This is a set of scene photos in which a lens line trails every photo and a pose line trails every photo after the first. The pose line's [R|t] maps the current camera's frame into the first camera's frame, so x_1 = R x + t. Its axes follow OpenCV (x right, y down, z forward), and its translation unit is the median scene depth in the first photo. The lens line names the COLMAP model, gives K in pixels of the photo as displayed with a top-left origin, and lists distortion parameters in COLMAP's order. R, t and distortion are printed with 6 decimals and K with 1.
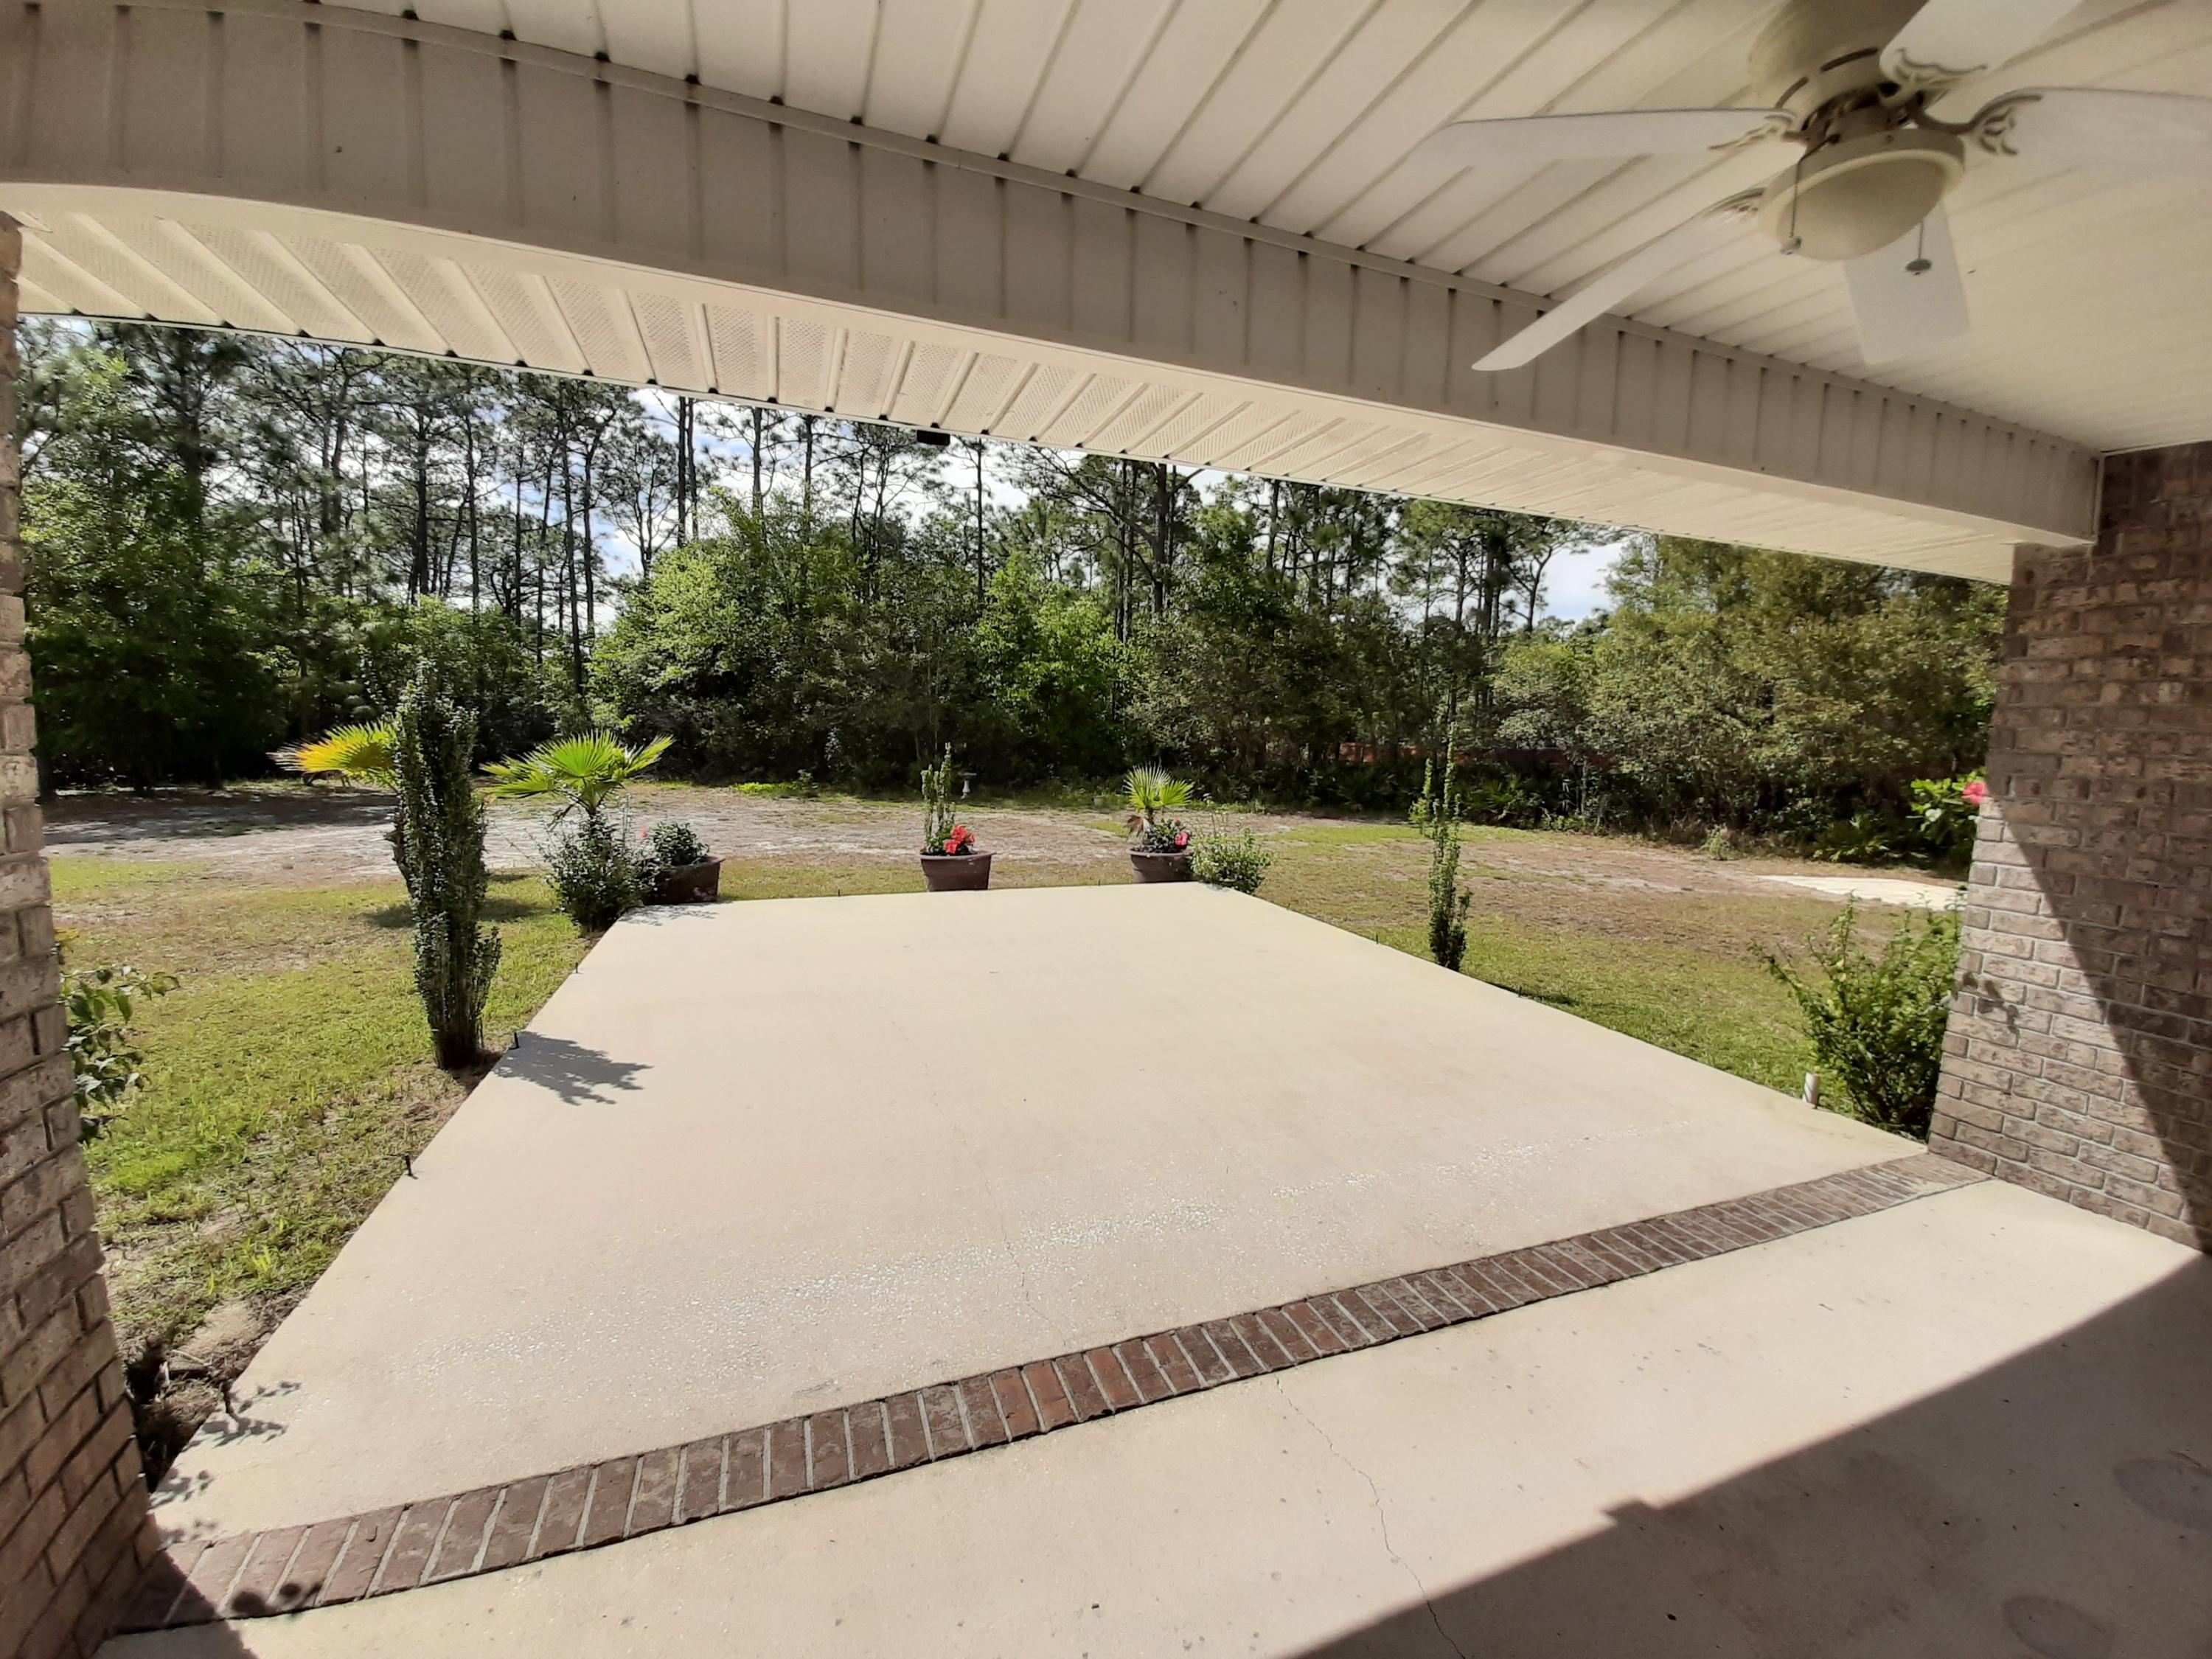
lens RADIAL K [[882.7, 0, 1114.2], [0, 882.7, 840.7], [0, 0, 1]] dist [0.014486, -0.011921]
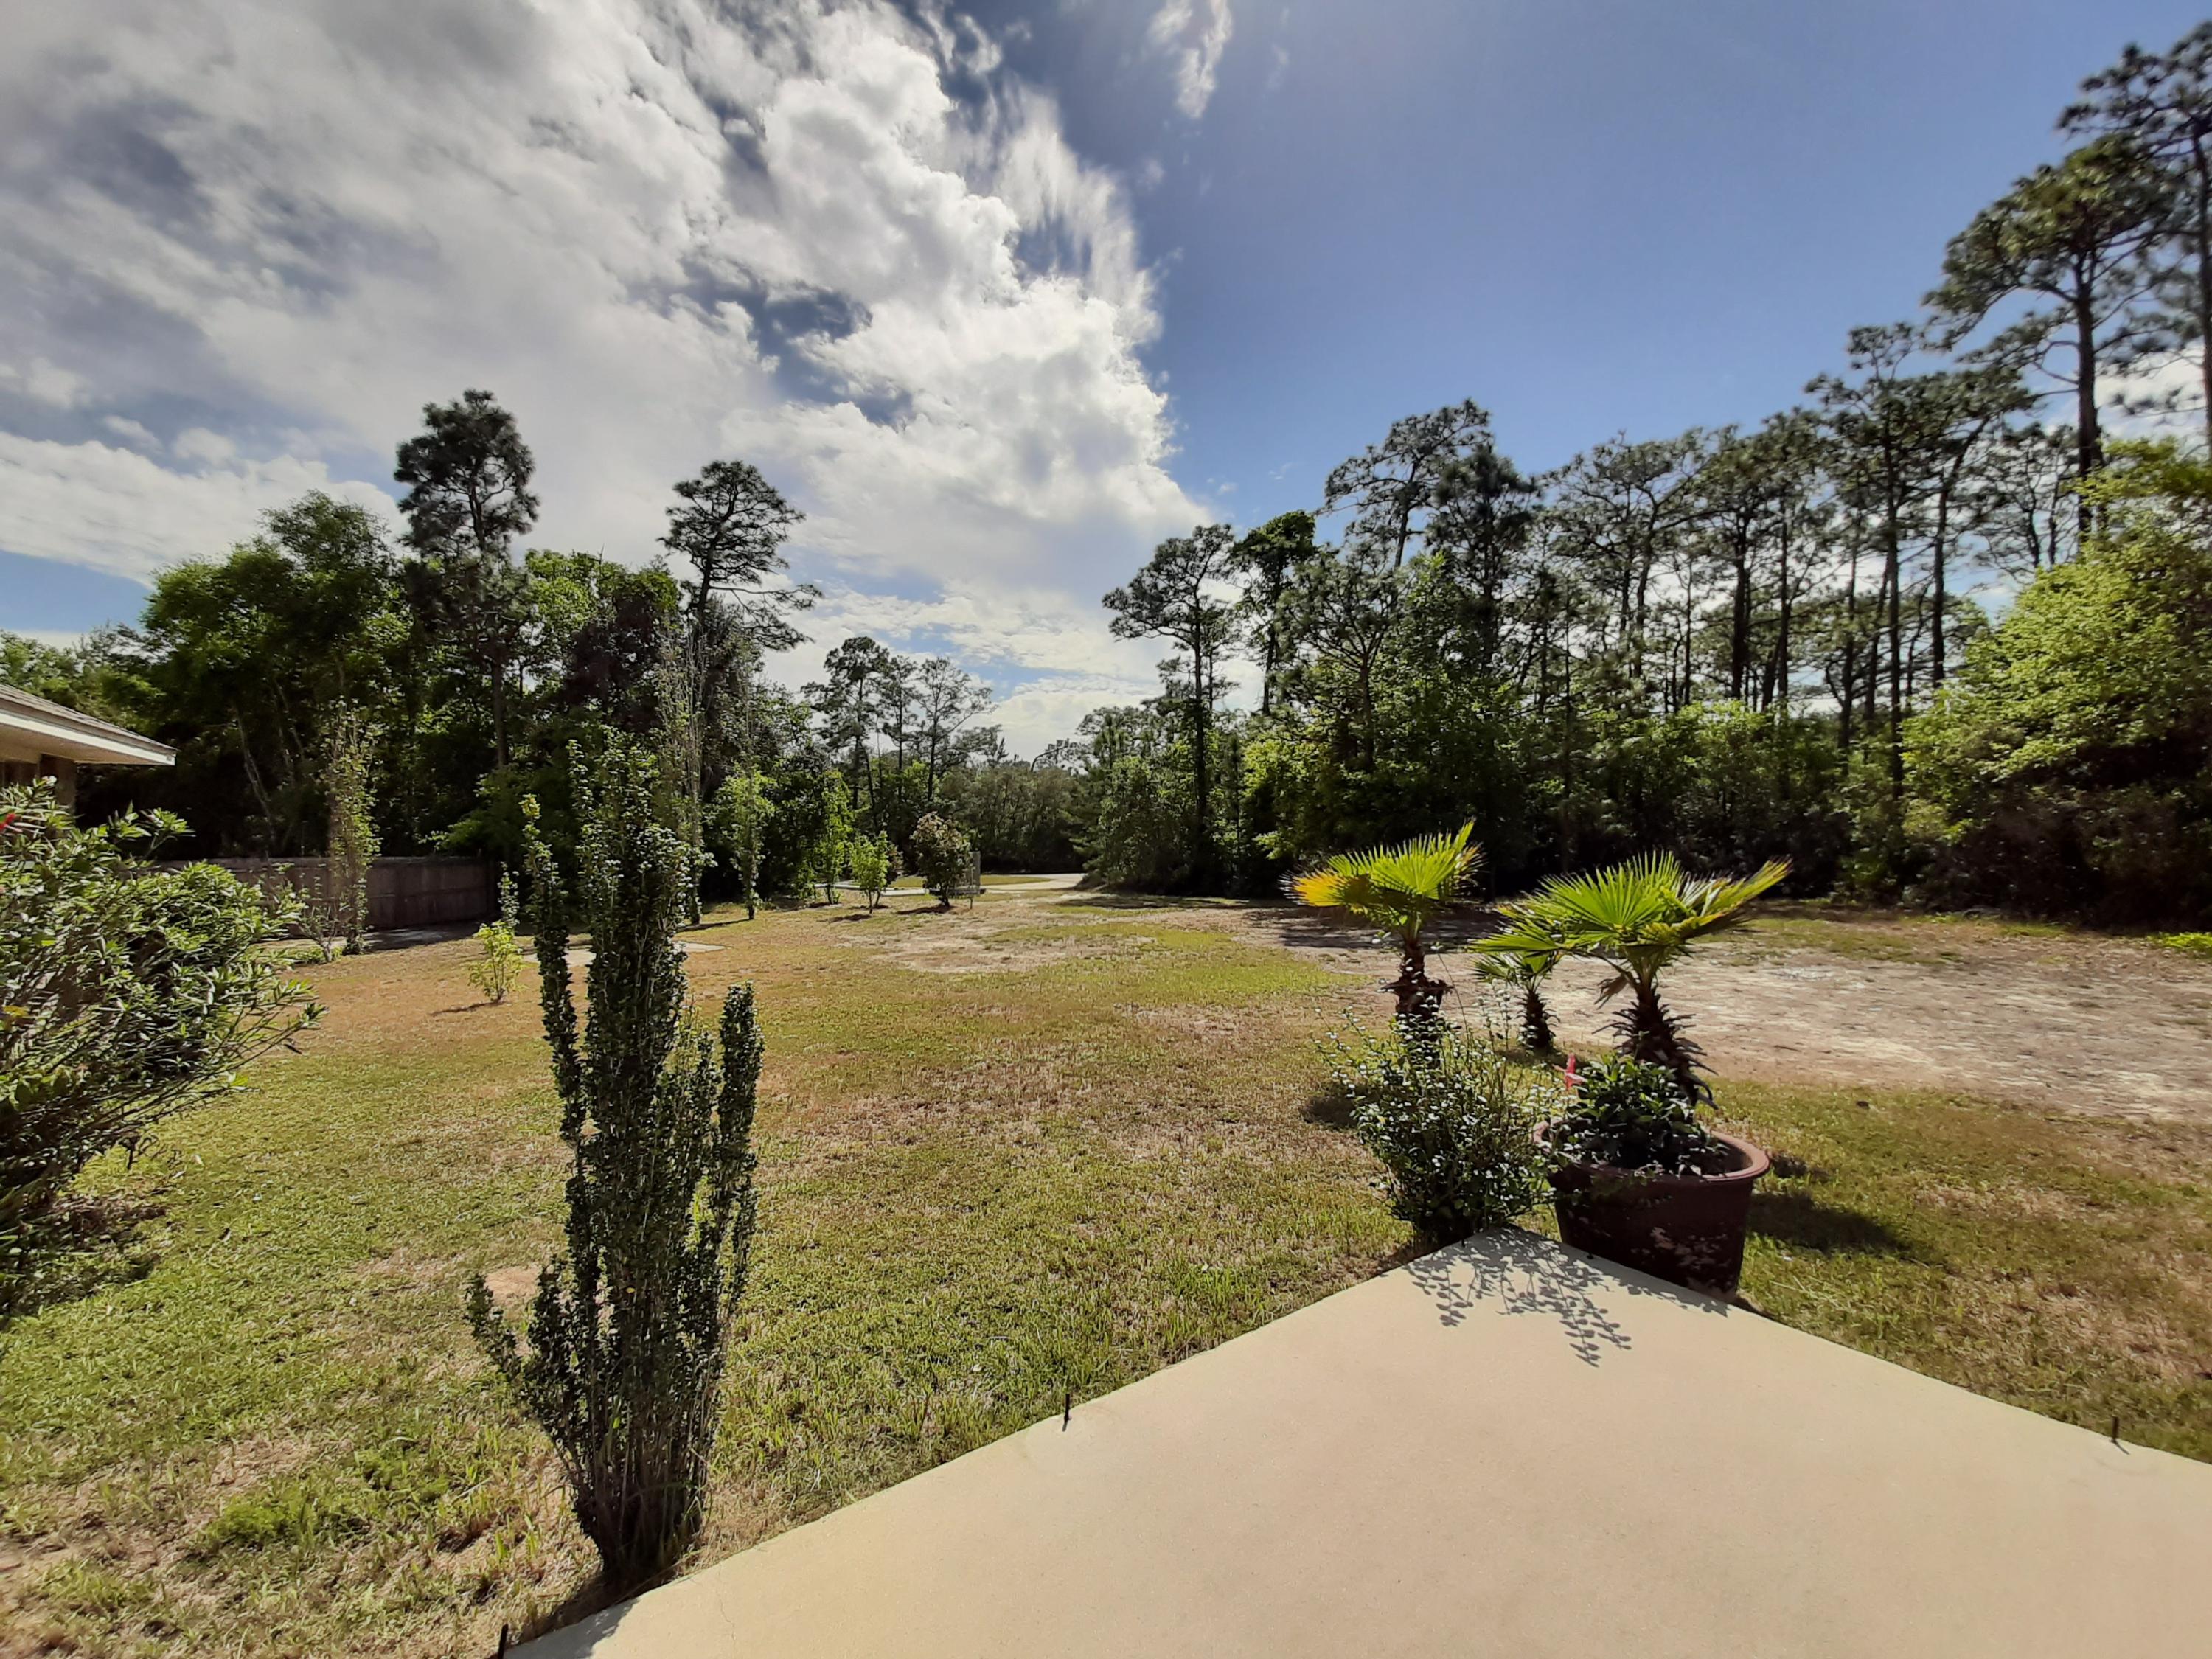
lens RADIAL K [[882.7, 0, 1114.2], [0, 882.7, 840.7], [0, 0, 1]] dist [0.014486, -0.011921]
pose [[0.244053, -0.026306, -0.969405, -0.041569], [-0.098373, 0.993804, -0.051734, -0.025052], [0.964759, 0.107989, 0.239953, 0.195674]]
